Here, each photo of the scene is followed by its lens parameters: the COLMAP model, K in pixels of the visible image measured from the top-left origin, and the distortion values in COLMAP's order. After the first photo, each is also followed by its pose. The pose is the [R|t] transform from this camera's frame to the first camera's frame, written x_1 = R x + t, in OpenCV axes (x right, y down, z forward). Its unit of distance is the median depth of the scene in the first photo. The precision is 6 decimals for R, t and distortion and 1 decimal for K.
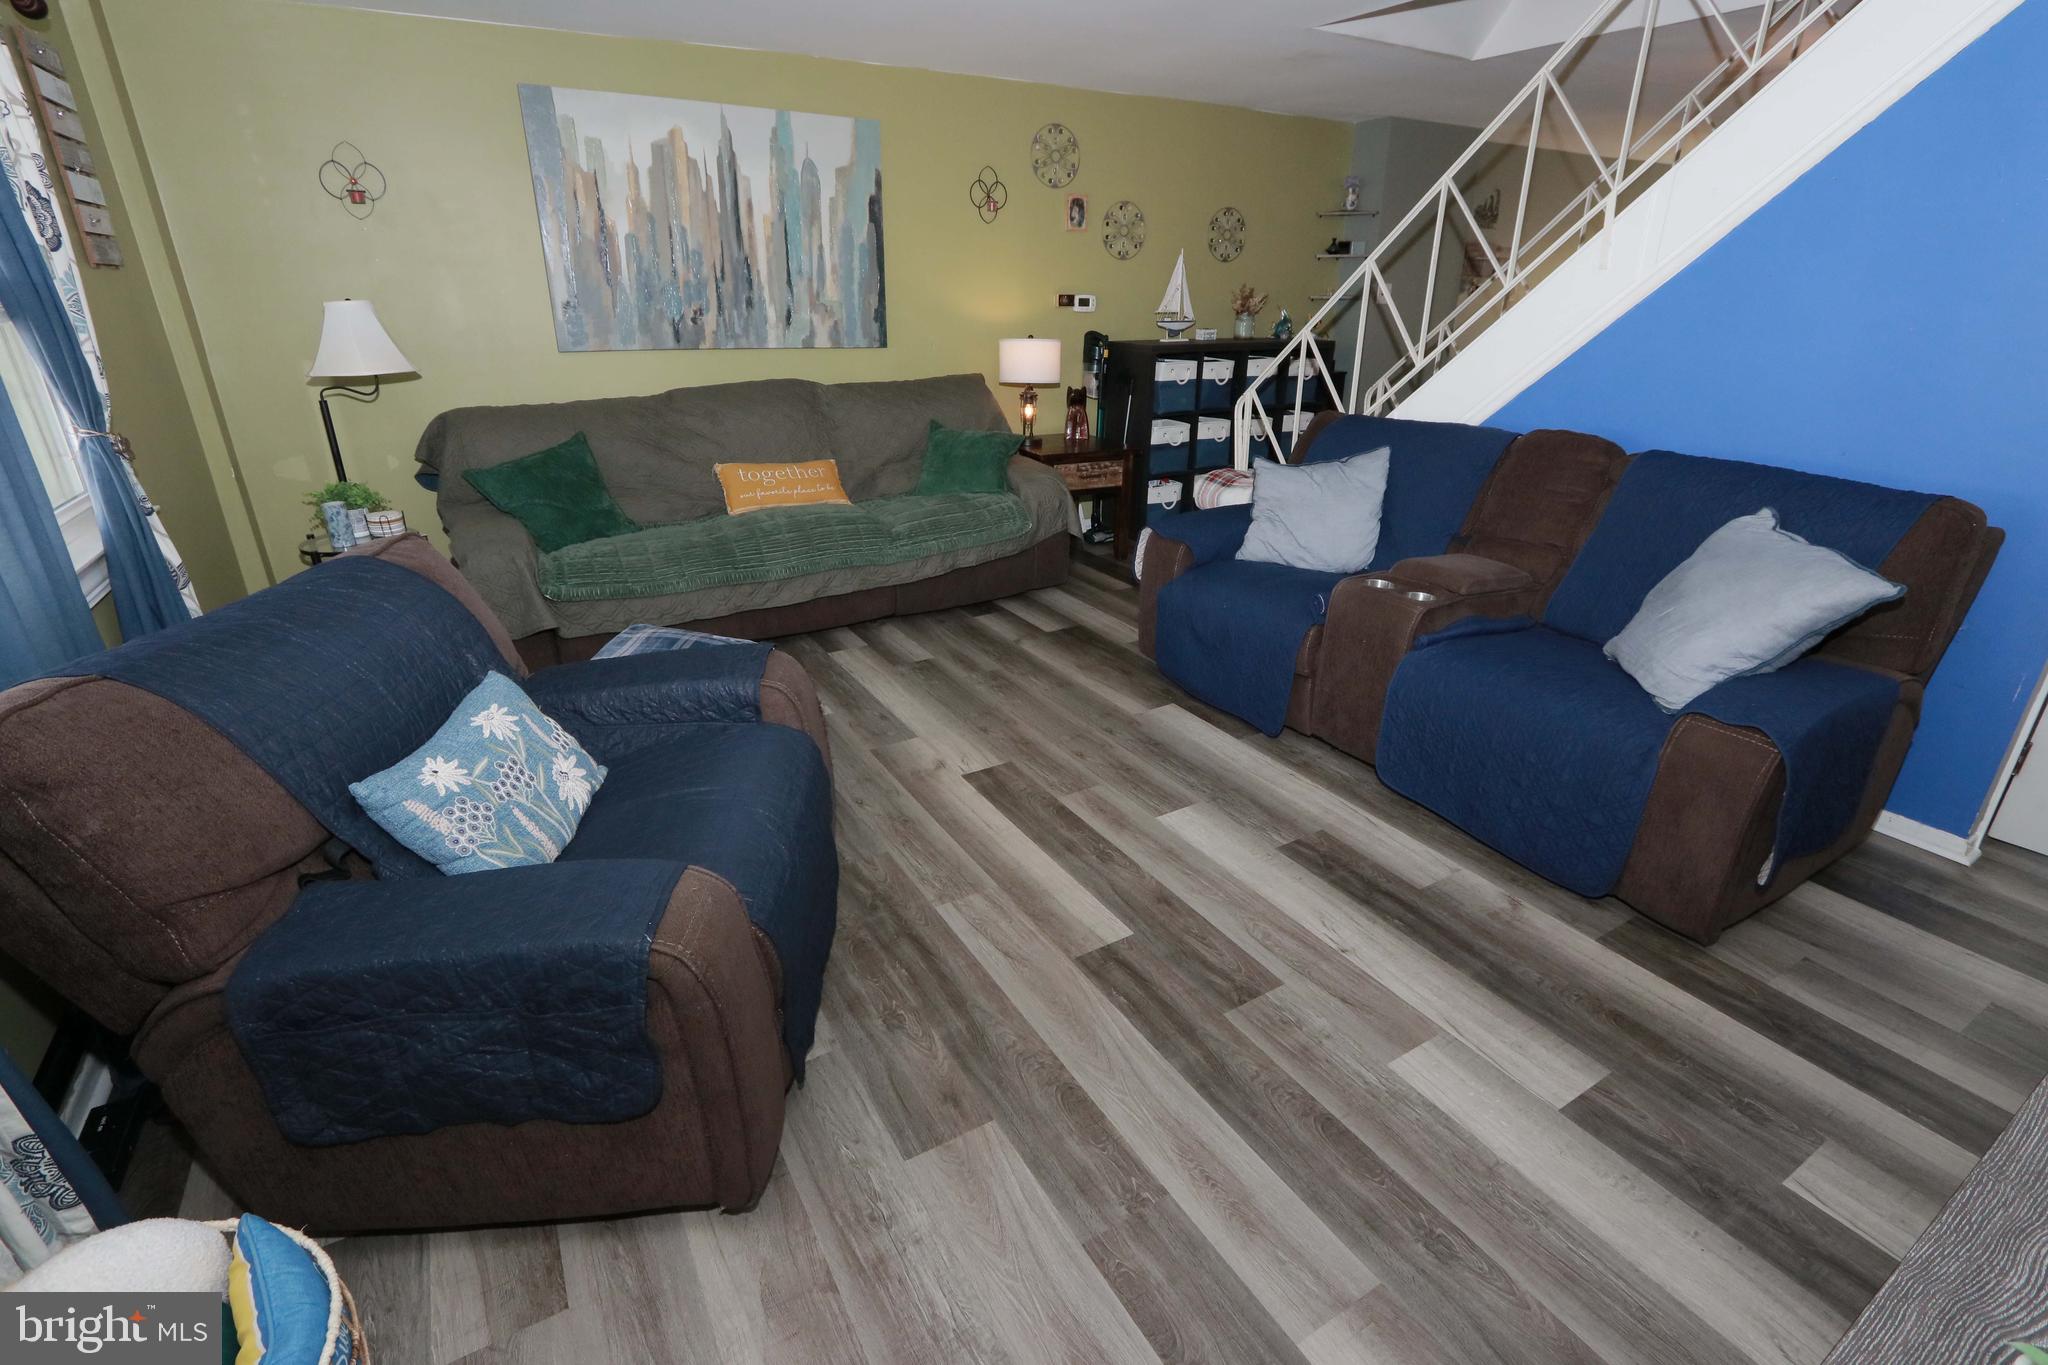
lens RADIAL K [[945.6, 0, 1024.2], [0, 945.6, 678.4], [0, 0, 1]] dist [-0.019310, 0.003943]
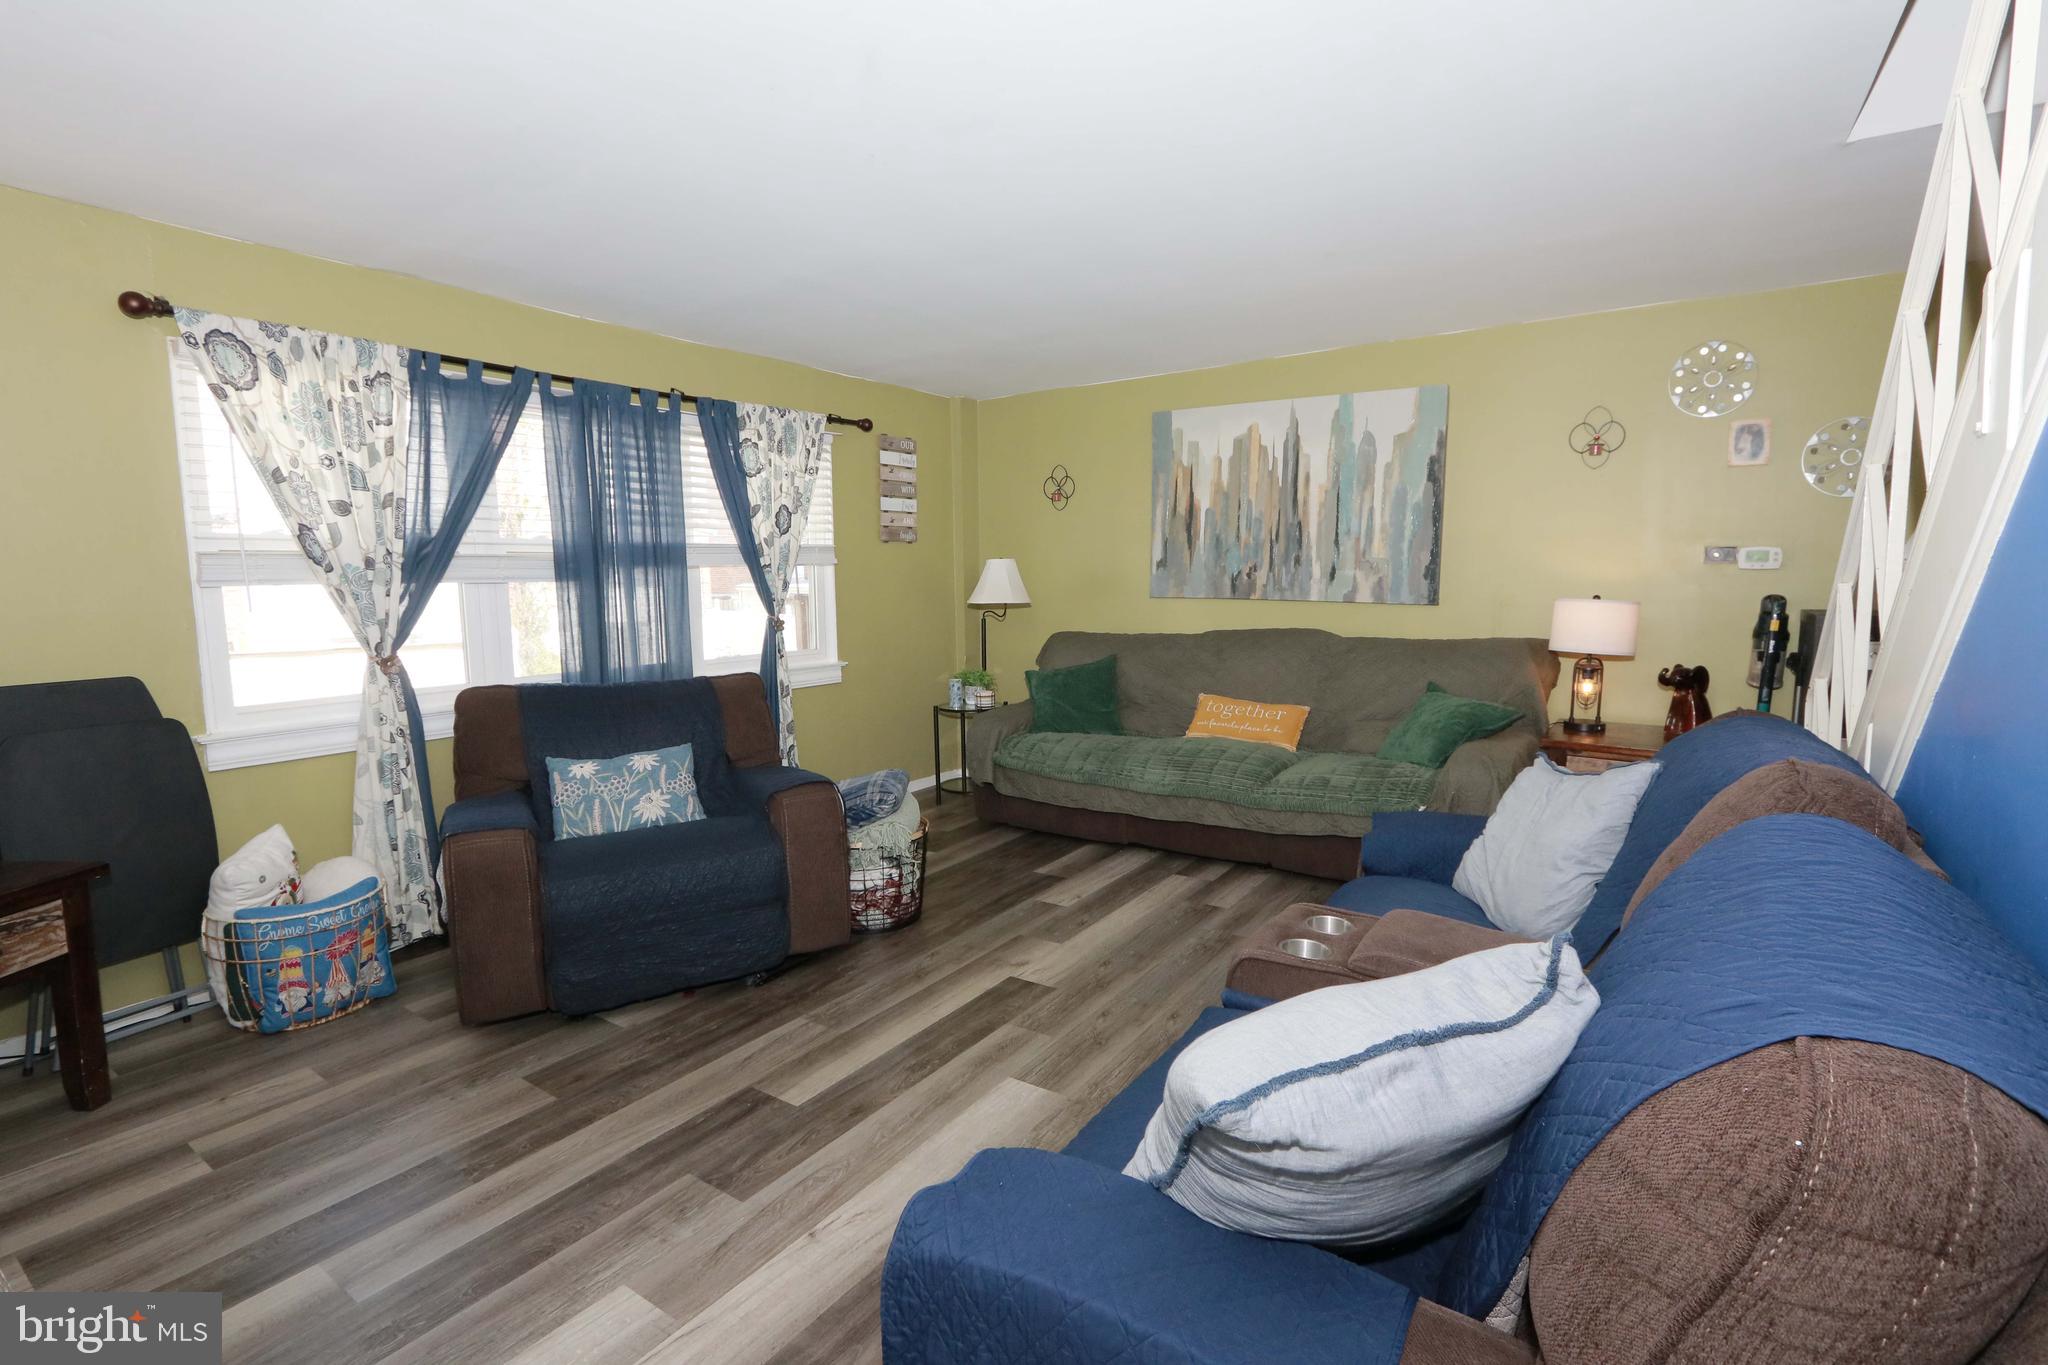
lens RADIAL K [[945.6, 0, 1028.7], [0, 945.6, 675.3], [0, 0, 1]] dist [-0.019310, 0.003943]
pose [[0.428758, 0.089186, -0.899006, 0.603983], [-0.336301, 0.939354, -0.067201, -0.103251], [0.838491, 0.331150, 0.432749, 0.331770]]
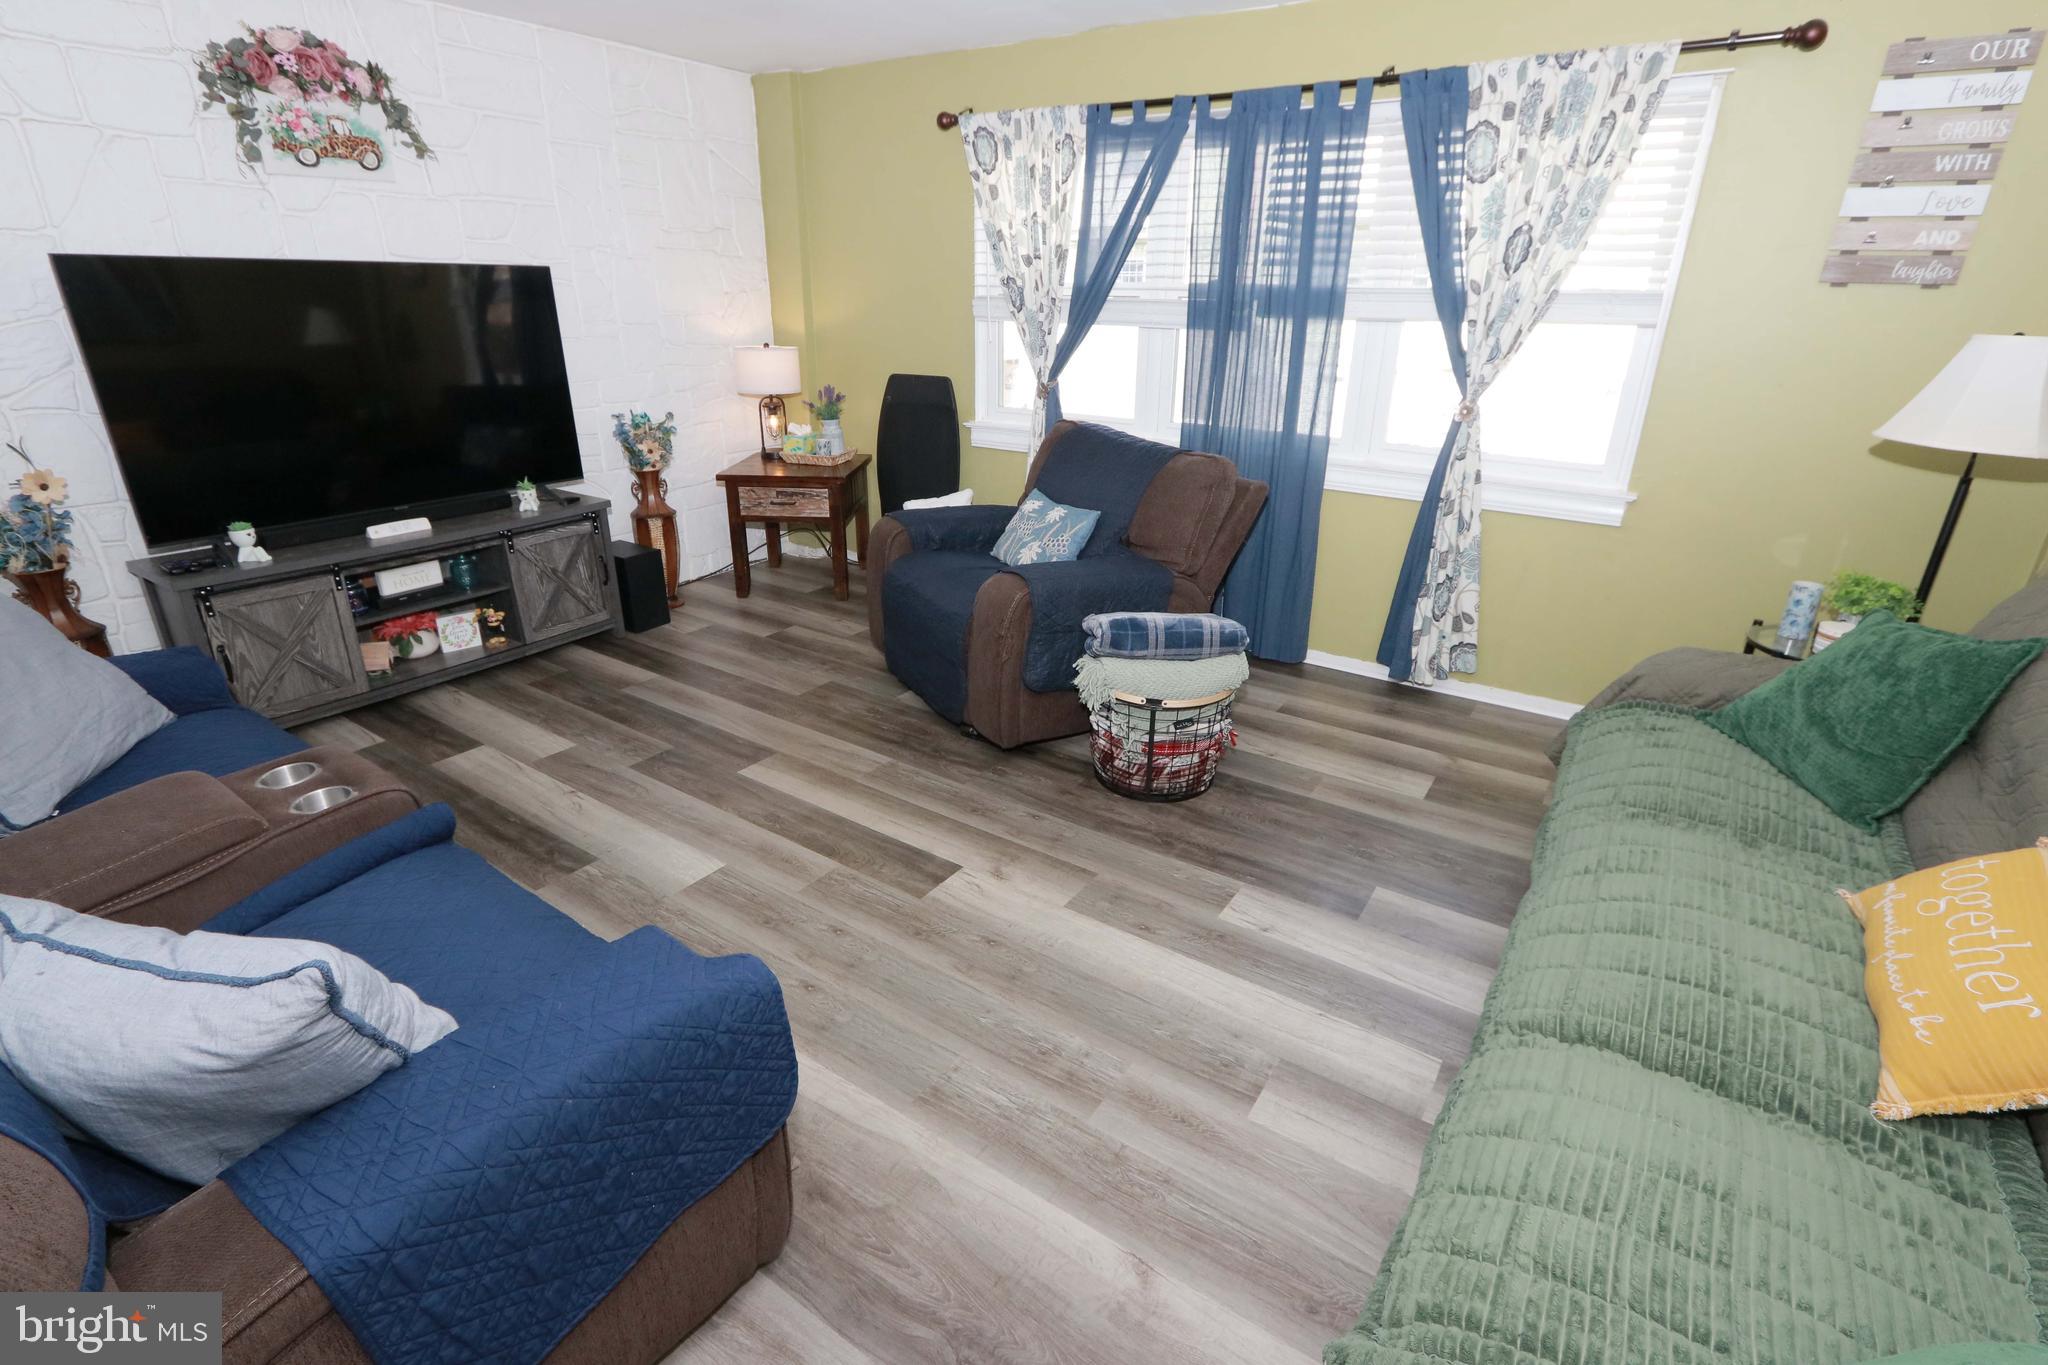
lens RADIAL K [[945.6, 0, 1027.2], [0, 945.6, 671.1], [0, 0, 1]] dist [-0.019310, 0.003943]
pose [[-0.901855, 0.153538, -0.403837, 0.143392], [-0.178405, 0.718961, 0.671764, -0.437891], [0.393484, 0.677880, -0.621007, 1.030862]]
